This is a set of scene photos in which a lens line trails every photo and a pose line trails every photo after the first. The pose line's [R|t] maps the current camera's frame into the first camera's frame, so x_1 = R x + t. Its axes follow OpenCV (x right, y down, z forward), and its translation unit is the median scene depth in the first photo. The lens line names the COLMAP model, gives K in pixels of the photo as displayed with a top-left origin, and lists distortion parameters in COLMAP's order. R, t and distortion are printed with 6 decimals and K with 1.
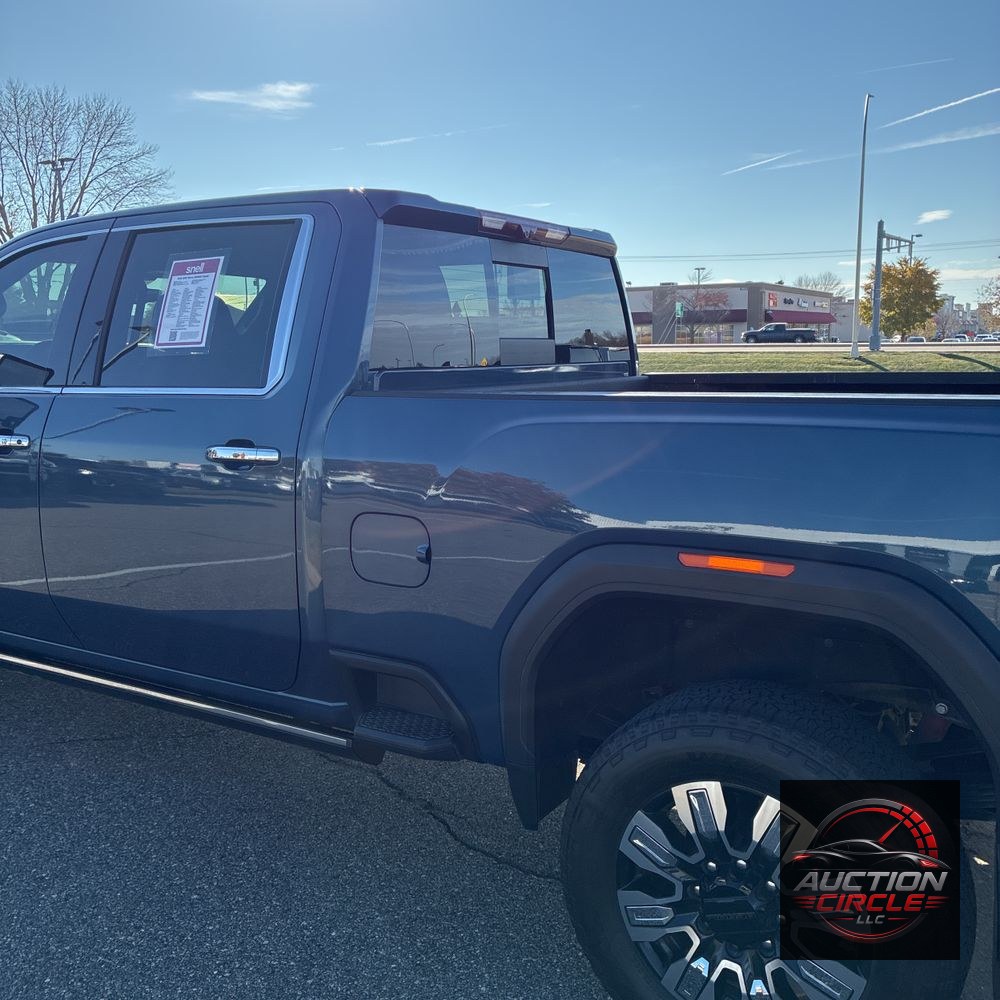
lens RADIAL K [[1034.4, 0, 496.7], [0, 1034.4, 489.0], [0, 0, 1]] dist [0.045443, -0.003301]
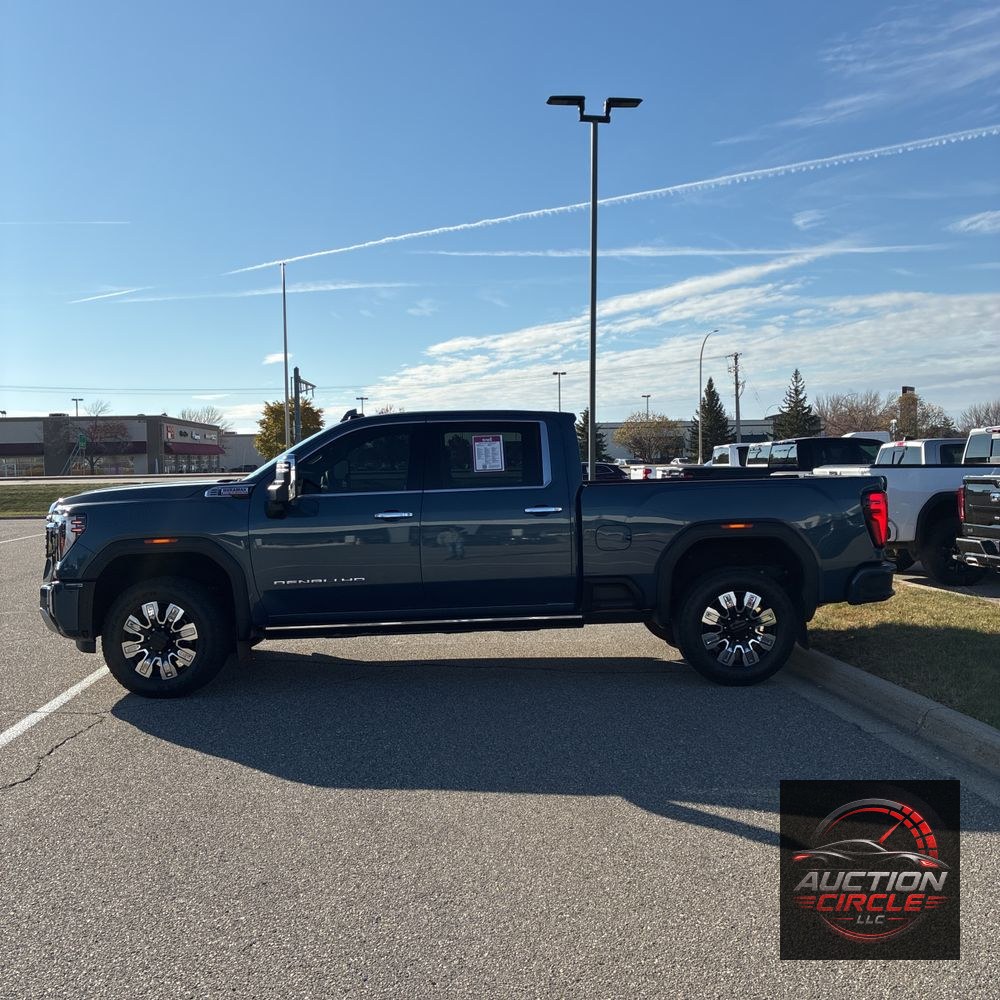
lens RADIAL K [[1034.4, 0, 496.7], [0, 1034.4, 489.0], [0, 0, 1]] dist [0.045443, -0.003301]
pose [[0.831360, -0.024022, 0.555215, -0.104948], [0.092834, 0.991030, -0.096128, 0.009102], [-0.547926, 0.131459, 0.826133, -0.065249]]
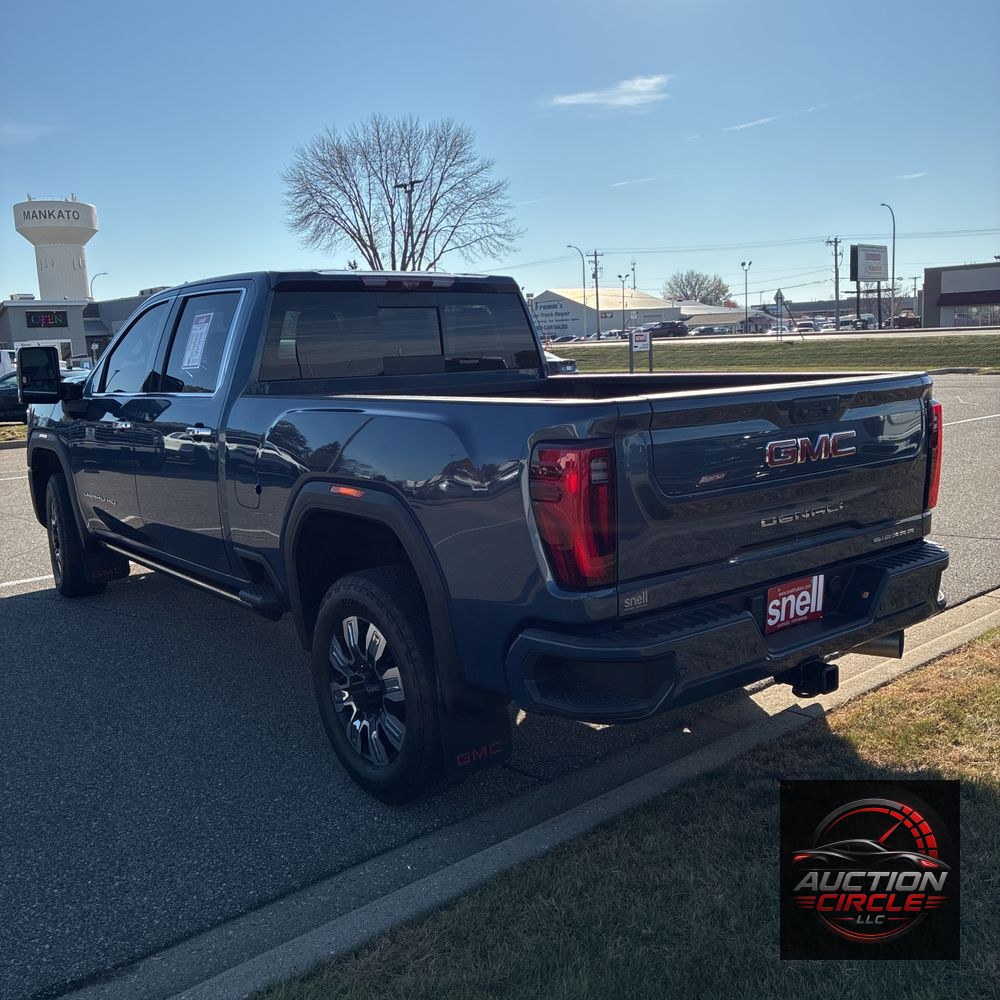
lens RADIAL K [[1034.4, 0, 496.7], [0, 1034.4, 489.0], [0, 0, 1]] dist [0.045443, -0.003301]
pose [[0.942030, 0.014819, -0.335202, 0.046034], [-0.011445, 0.999862, 0.012037, 0.001898], [0.335334, -0.007503, 0.942069, -0.025581]]
